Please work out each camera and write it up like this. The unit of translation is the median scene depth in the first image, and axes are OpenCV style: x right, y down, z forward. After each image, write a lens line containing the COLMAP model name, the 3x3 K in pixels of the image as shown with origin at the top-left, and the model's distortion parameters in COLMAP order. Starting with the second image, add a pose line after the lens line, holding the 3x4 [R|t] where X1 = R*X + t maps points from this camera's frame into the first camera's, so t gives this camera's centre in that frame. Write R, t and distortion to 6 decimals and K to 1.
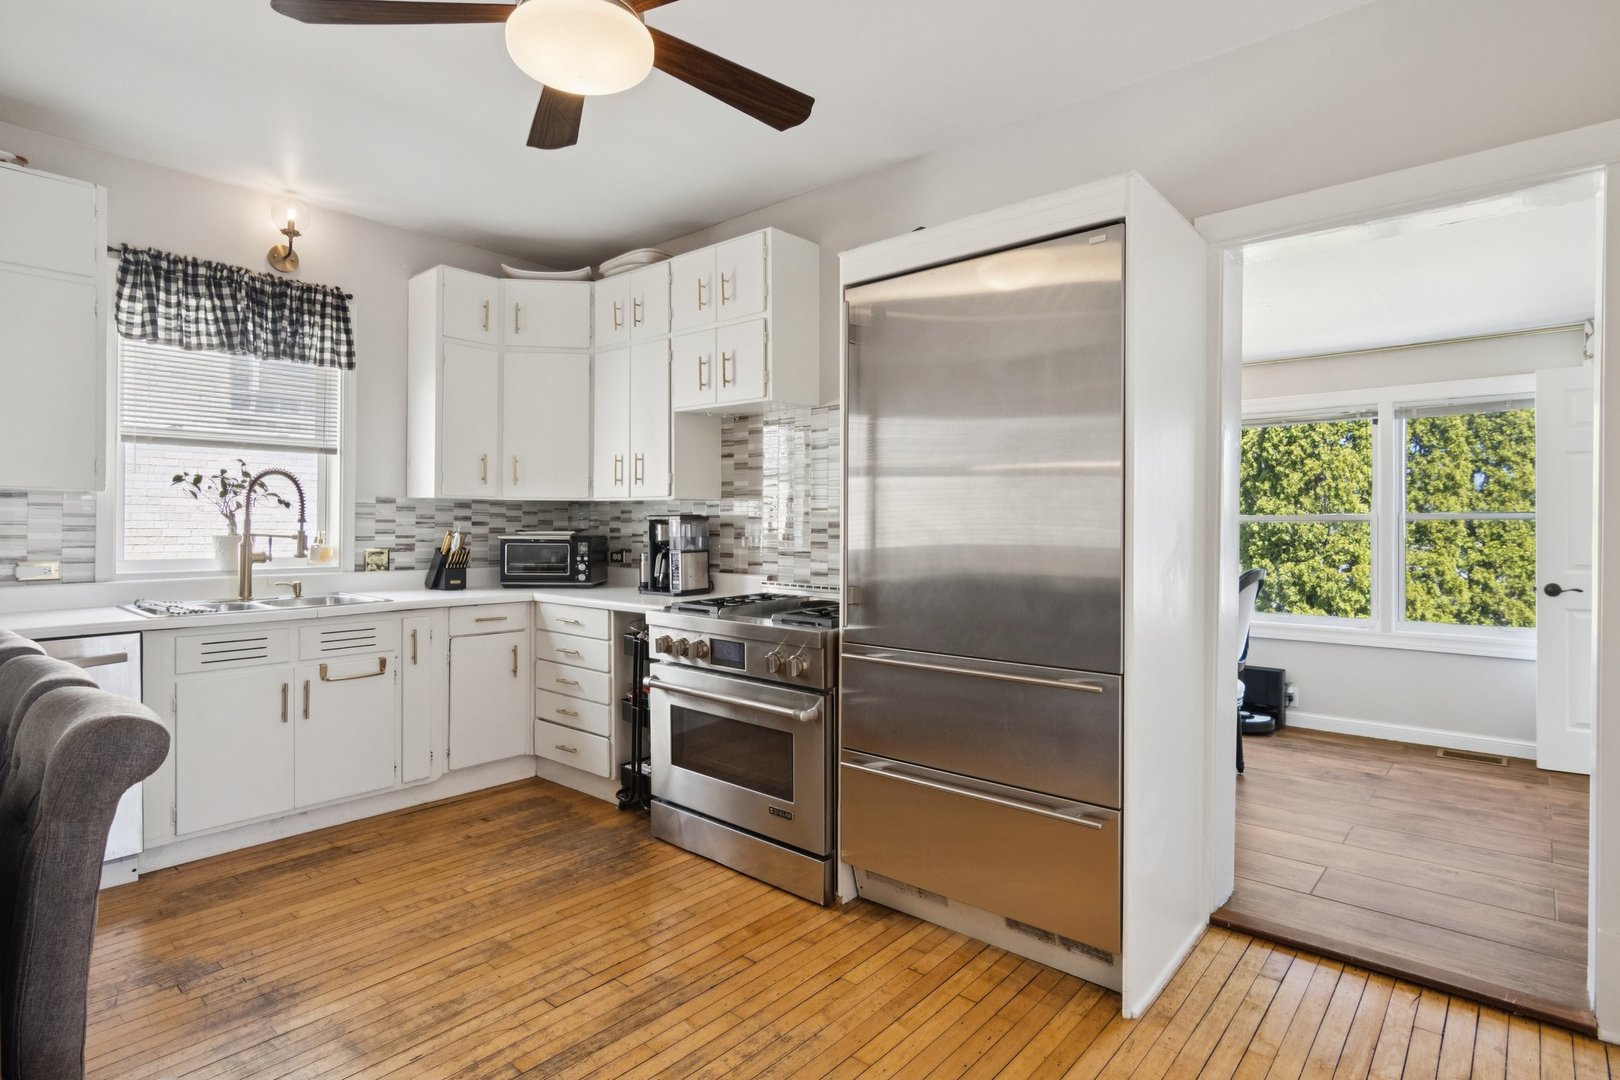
lens RADIAL K [[819.5, 0, 807.0], [0, 819.5, 525.8], [0, 0, 1]] dist [-0.000172, -0.001743]
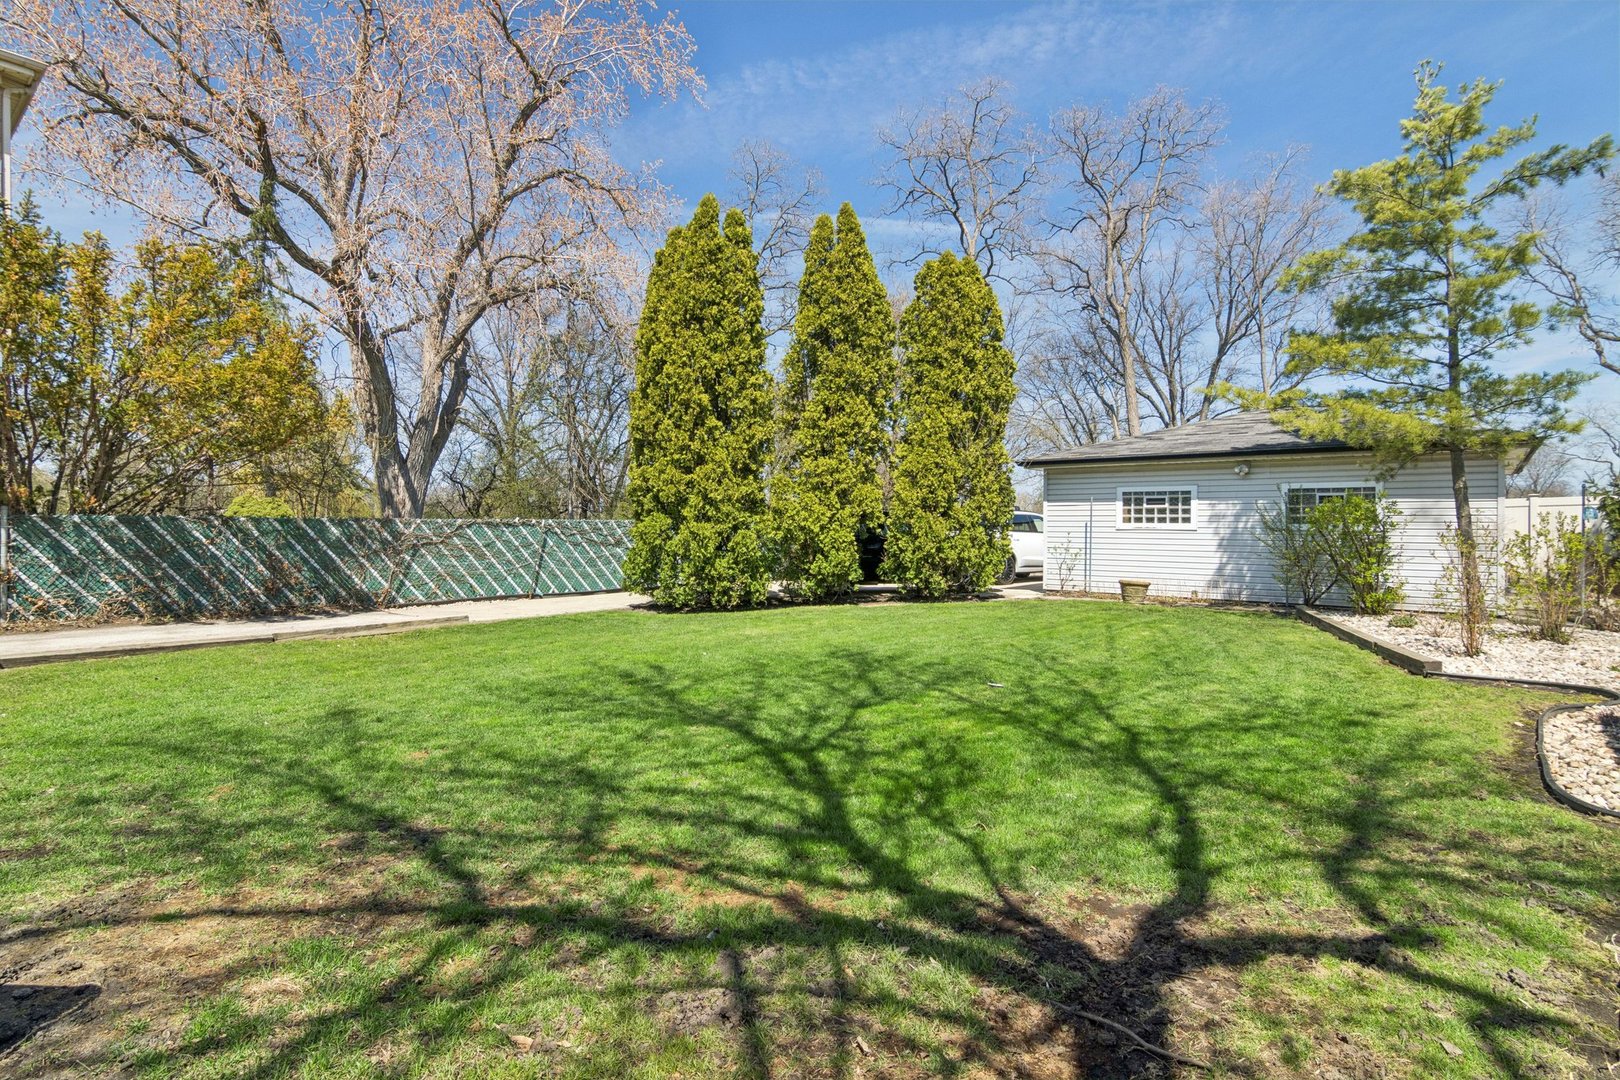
lens RADIAL K [[819.5, 0, 820.9], [0, 819.5, 525.1], [0, 0, 1]] dist [-0.000172, -0.001743]
pose [[0.999207, -0.000195, 0.039811, 0.726140], [0.000273, 0.999998, -0.001932, 0.108061], [-0.039811, 0.001941, 0.999205, 0.125530]]
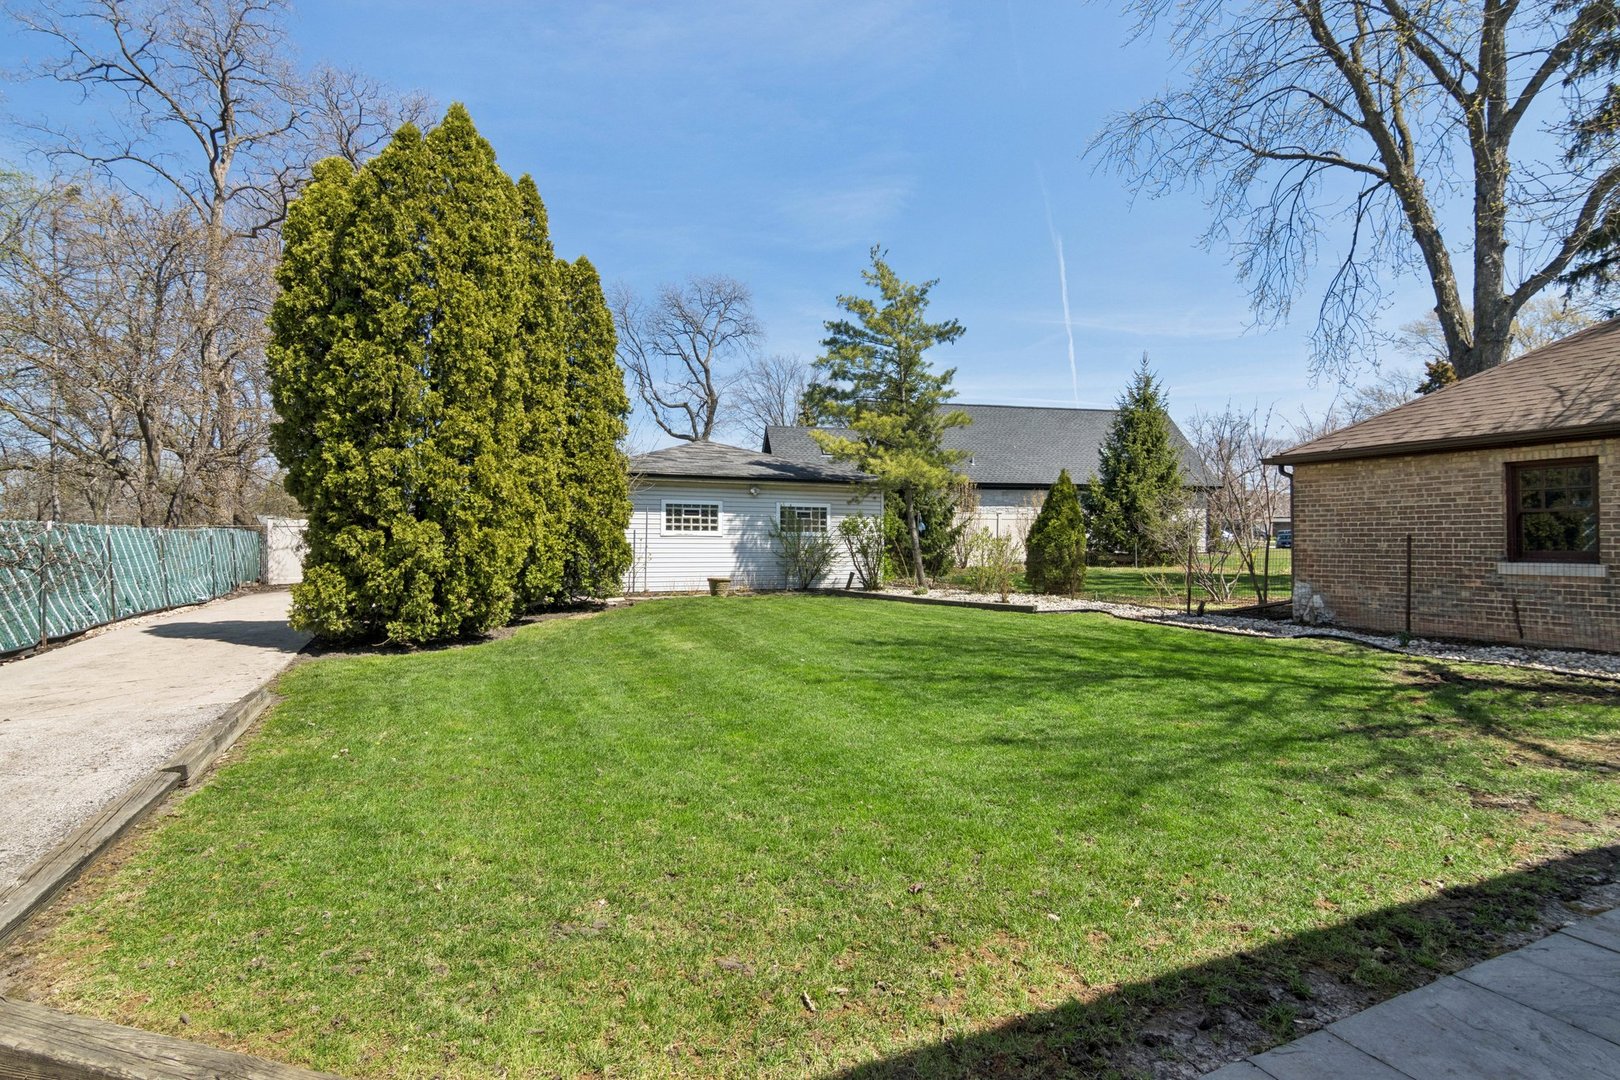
lens RADIAL K [[819.5, 0, 779.2], [0, 819.5, 526.1], [0, 0, 1]] dist [-0.000172, -0.001743]
pose [[0.429024, 0.008779, 0.903250, 0.157793], [-0.007823, 0.999951, -0.006003, 0.103698], [-0.903259, -0.004491, 0.429072, 0.463543]]
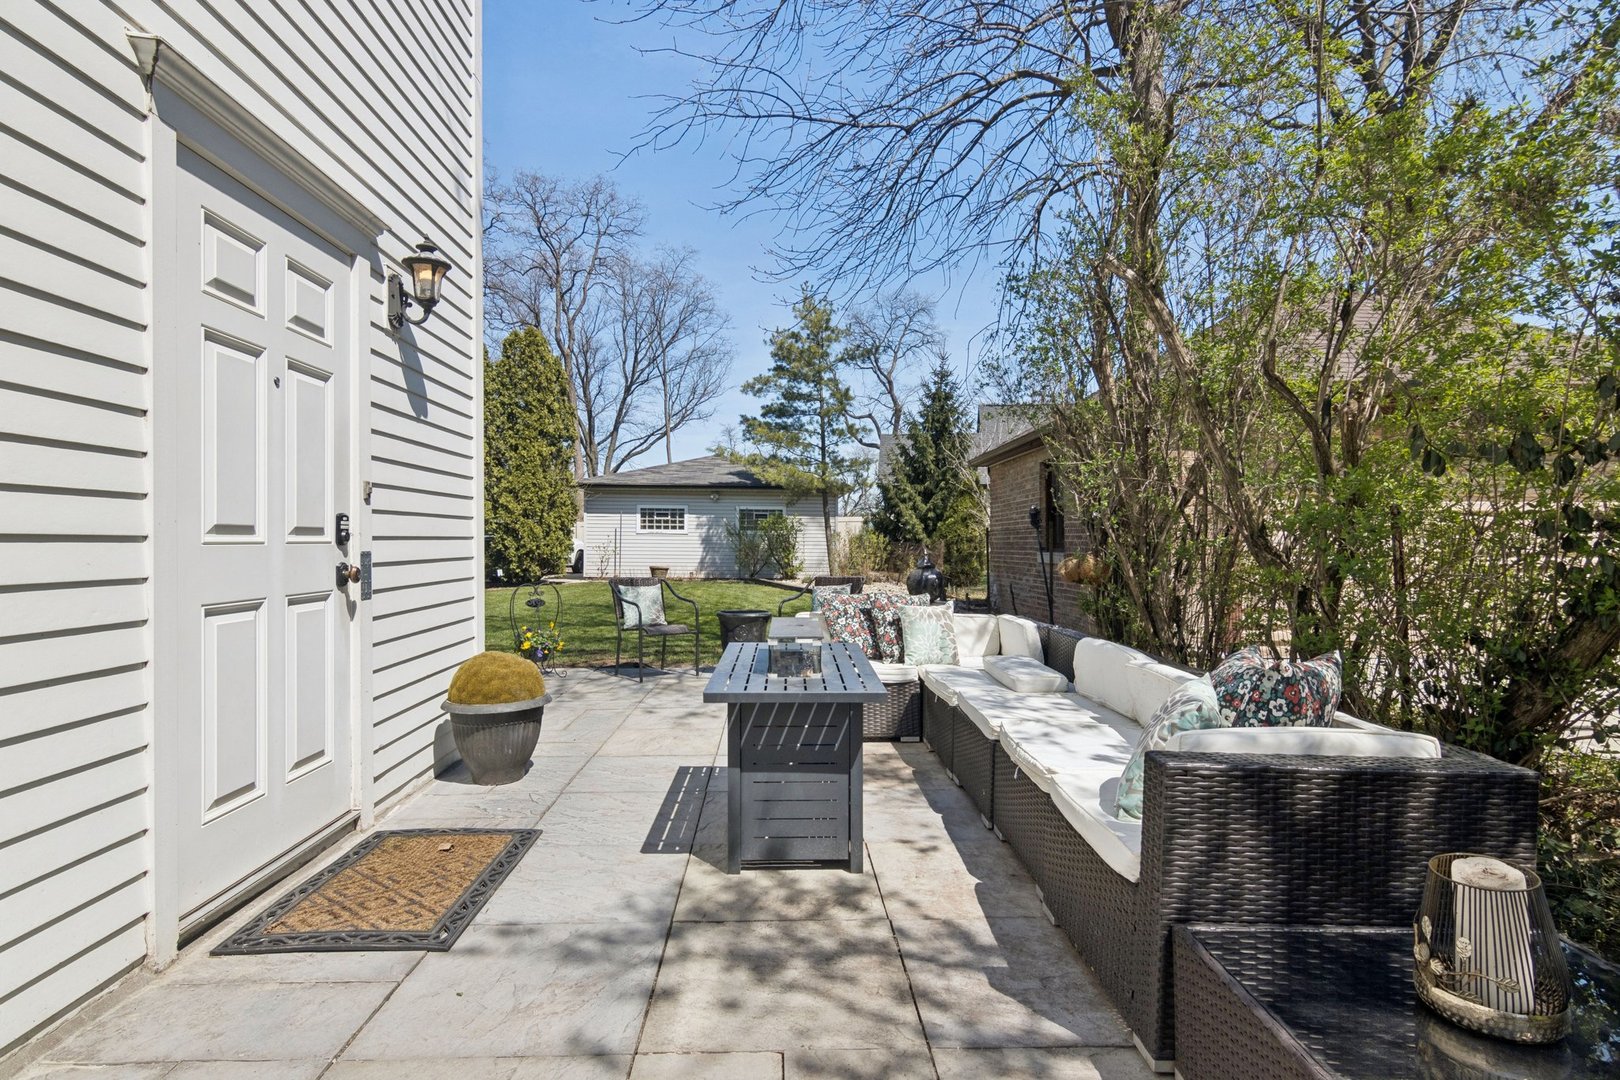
lens RADIAL K [[819.5, 0, 810.7], [0, 819.5, 549.8], [0, 0, 1]] dist [-0.000172, -0.001743]
pose [[0.710174, -0.007670, 0.703984, 0.318915], [-0.008268, 0.999781, 0.019233, 0.110050], [-0.703978, -0.019480, 0.709955, -0.147211]]
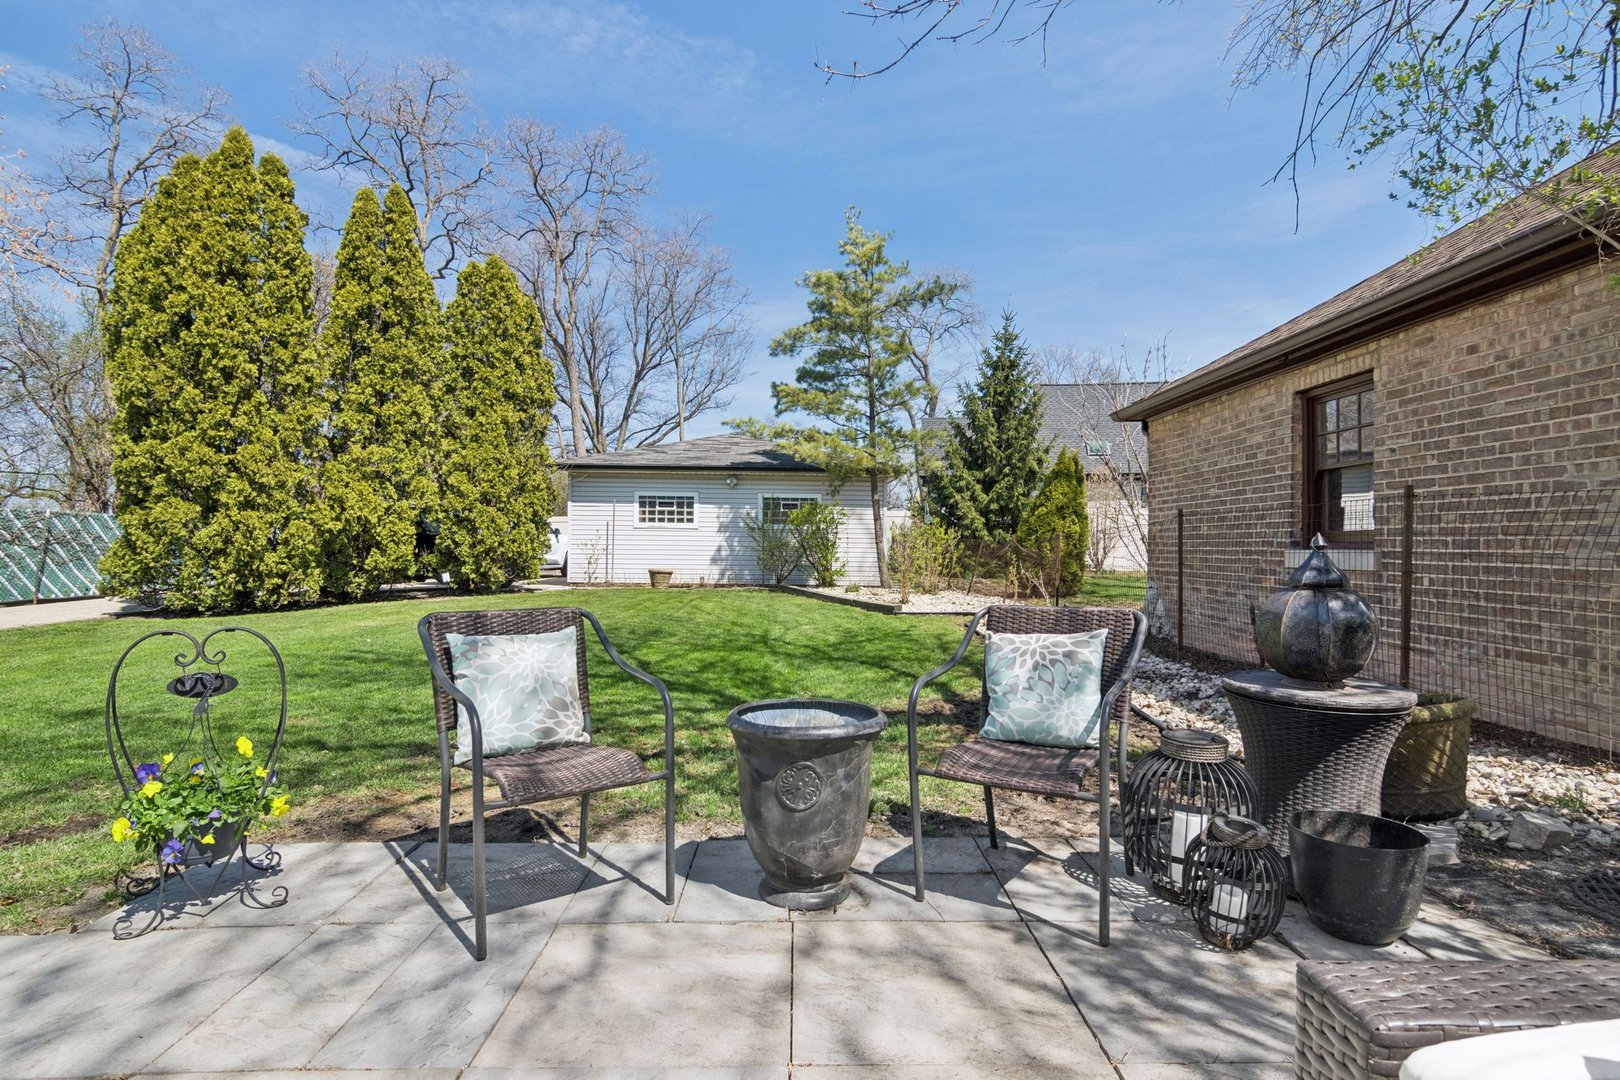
lens RADIAL K [[819.5, 0, 795.6], [0, 819.5, 552.6], [0, 0, 1]] dist [-0.000172, -0.001743]
pose [[0.737436, -0.006963, 0.675382, 0.512444], [-0.011118, 0.999686, 0.022447, 0.118736], [-0.675326, -0.024062, 0.737127, 0.099242]]
